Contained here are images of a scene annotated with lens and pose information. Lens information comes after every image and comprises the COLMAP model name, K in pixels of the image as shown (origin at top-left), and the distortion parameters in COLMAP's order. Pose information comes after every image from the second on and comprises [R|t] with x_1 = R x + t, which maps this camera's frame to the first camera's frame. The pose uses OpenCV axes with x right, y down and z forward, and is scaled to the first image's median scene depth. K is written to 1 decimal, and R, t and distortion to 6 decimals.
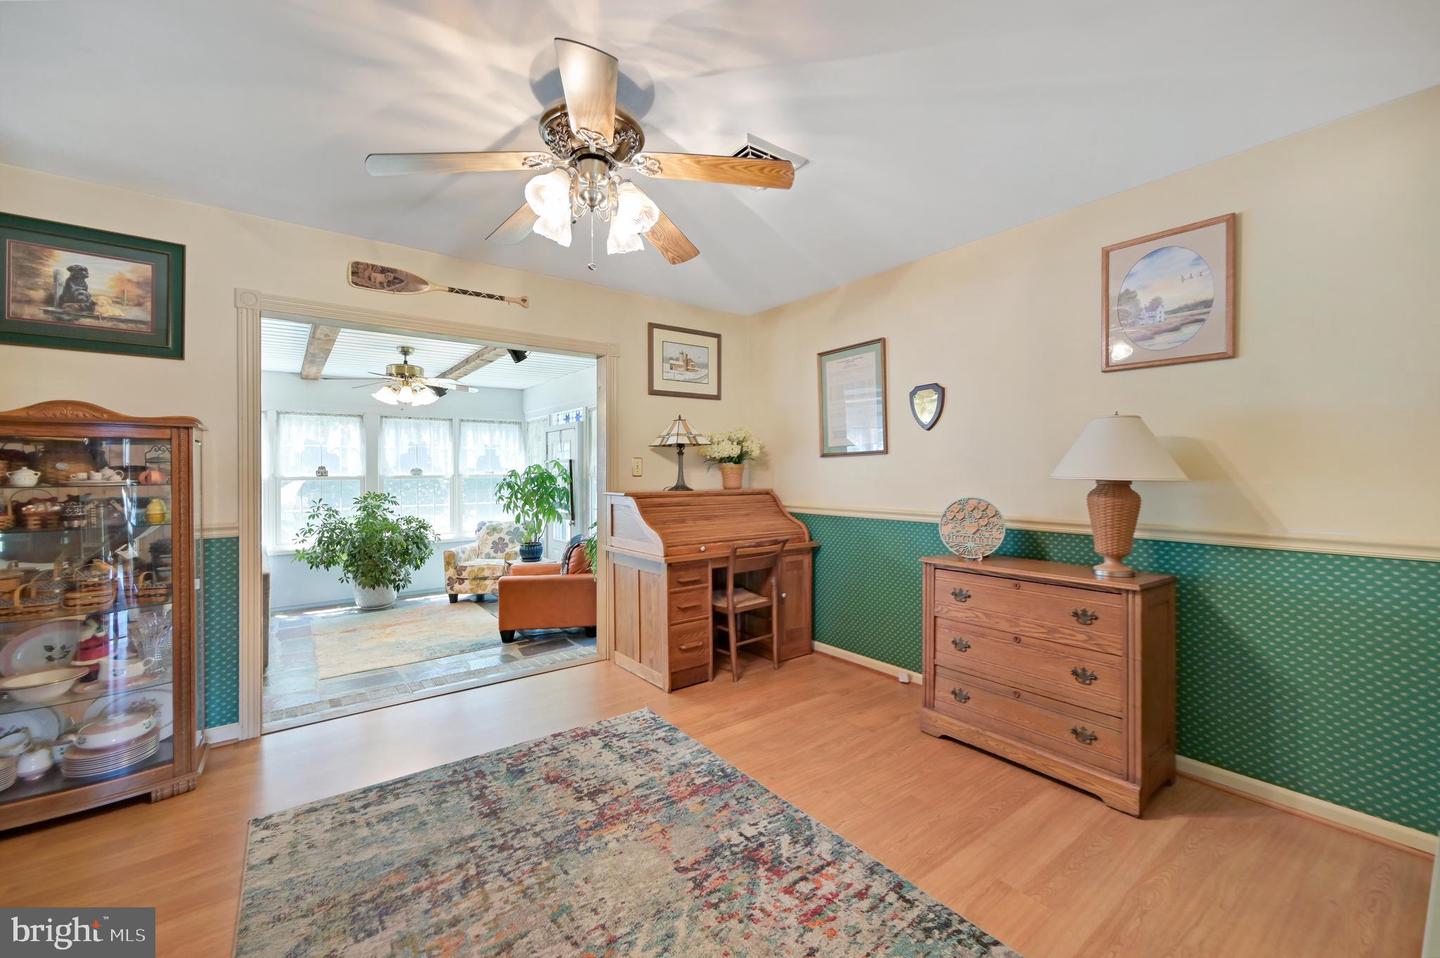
lens RADIAL K [[573.5, 0, 721.5], [0, 573.5, 471.3], [0, 0, 1]] dist [-0.000260, -0.000060]
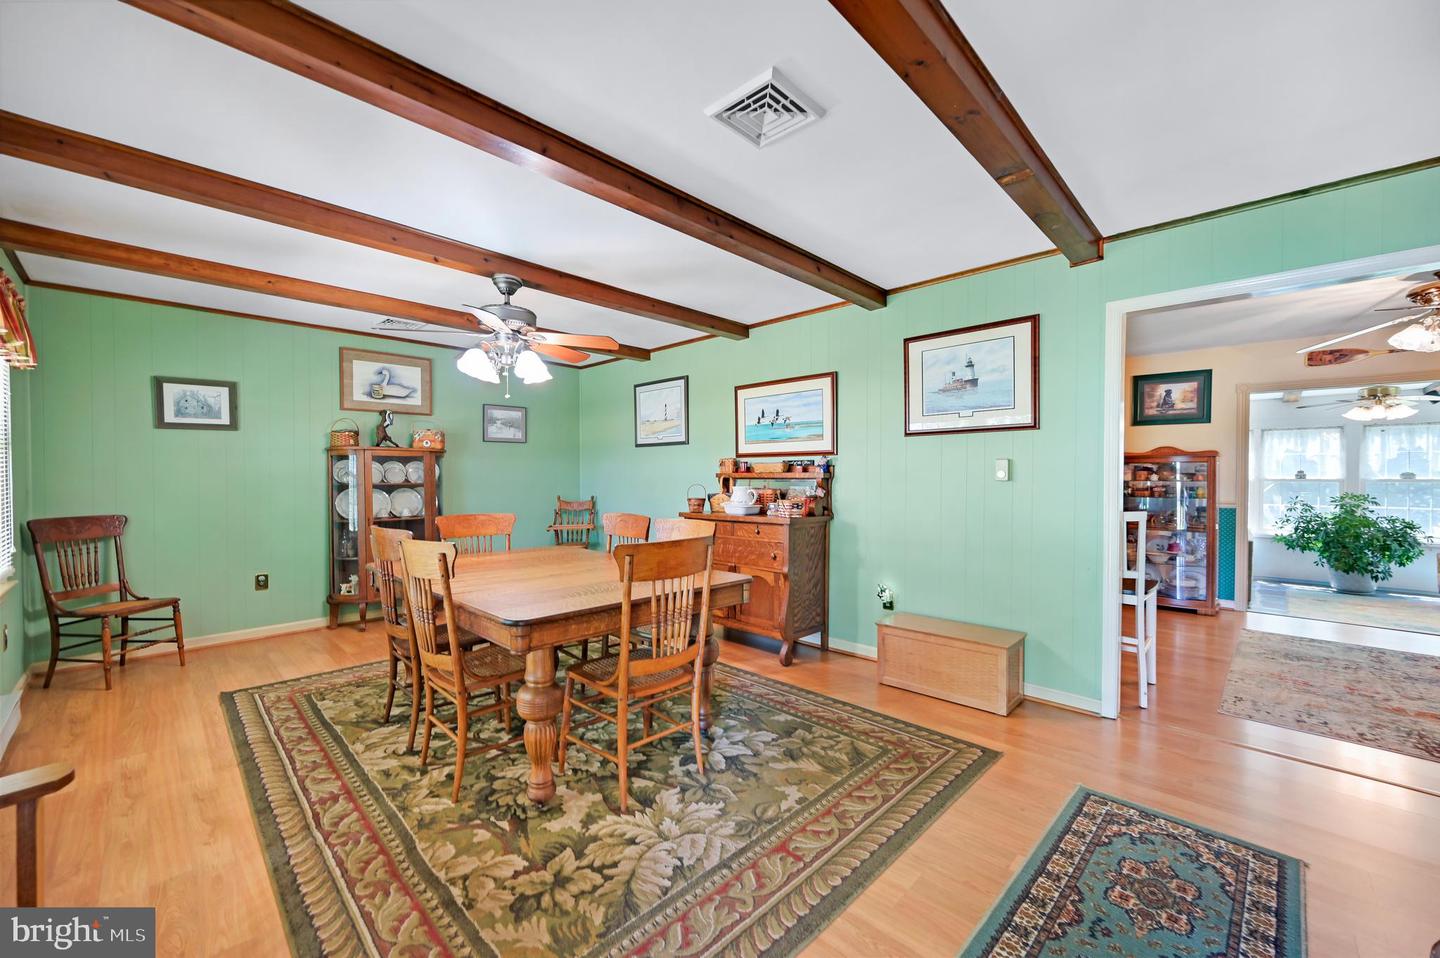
lens RADIAL K [[565.1, 0, 718.1], [0, 565.1, 479.5], [0, 0, 1]] dist [0.000194, 0.000131]
pose [[0.141296, 0.016042, -0.989837, 0.360233], [-0.003657, 0.999870, 0.015682, -0.004343], [0.989961, 0.001404, 0.141337, -0.450874]]
